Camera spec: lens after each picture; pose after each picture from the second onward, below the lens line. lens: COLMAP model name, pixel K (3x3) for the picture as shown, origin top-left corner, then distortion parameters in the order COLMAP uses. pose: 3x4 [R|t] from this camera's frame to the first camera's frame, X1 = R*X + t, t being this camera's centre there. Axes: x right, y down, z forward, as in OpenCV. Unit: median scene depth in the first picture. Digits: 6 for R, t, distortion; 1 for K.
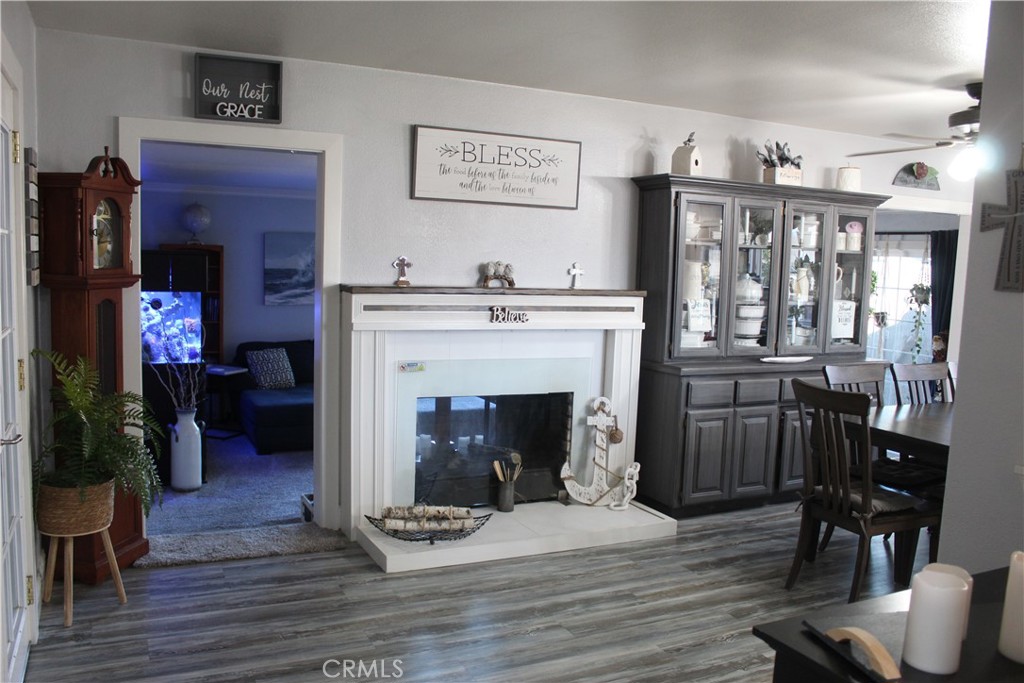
lens RADIAL K [[854.7, 0, 512.1], [0, 854.7, 344.3], [0, 0, 1]] dist [-0.103789, 0.034448]
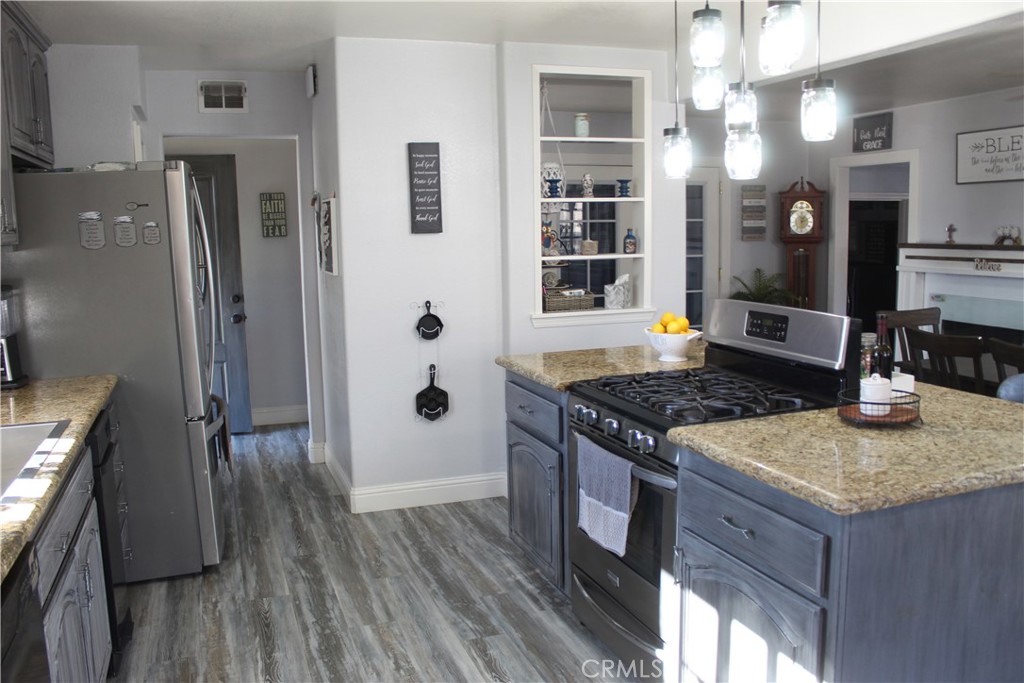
lens RADIAL K [[854.7, 0, 509.8], [0, 854.7, 341.4], [0, 0, 1]] dist [-0.103789, 0.034448]
pose [[-0.105962, 0.099987, -0.989330, 1.389902], [-0.085233, 0.990357, 0.109220, 0.006079], [0.990711, 0.095897, -0.096418, 0.401477]]
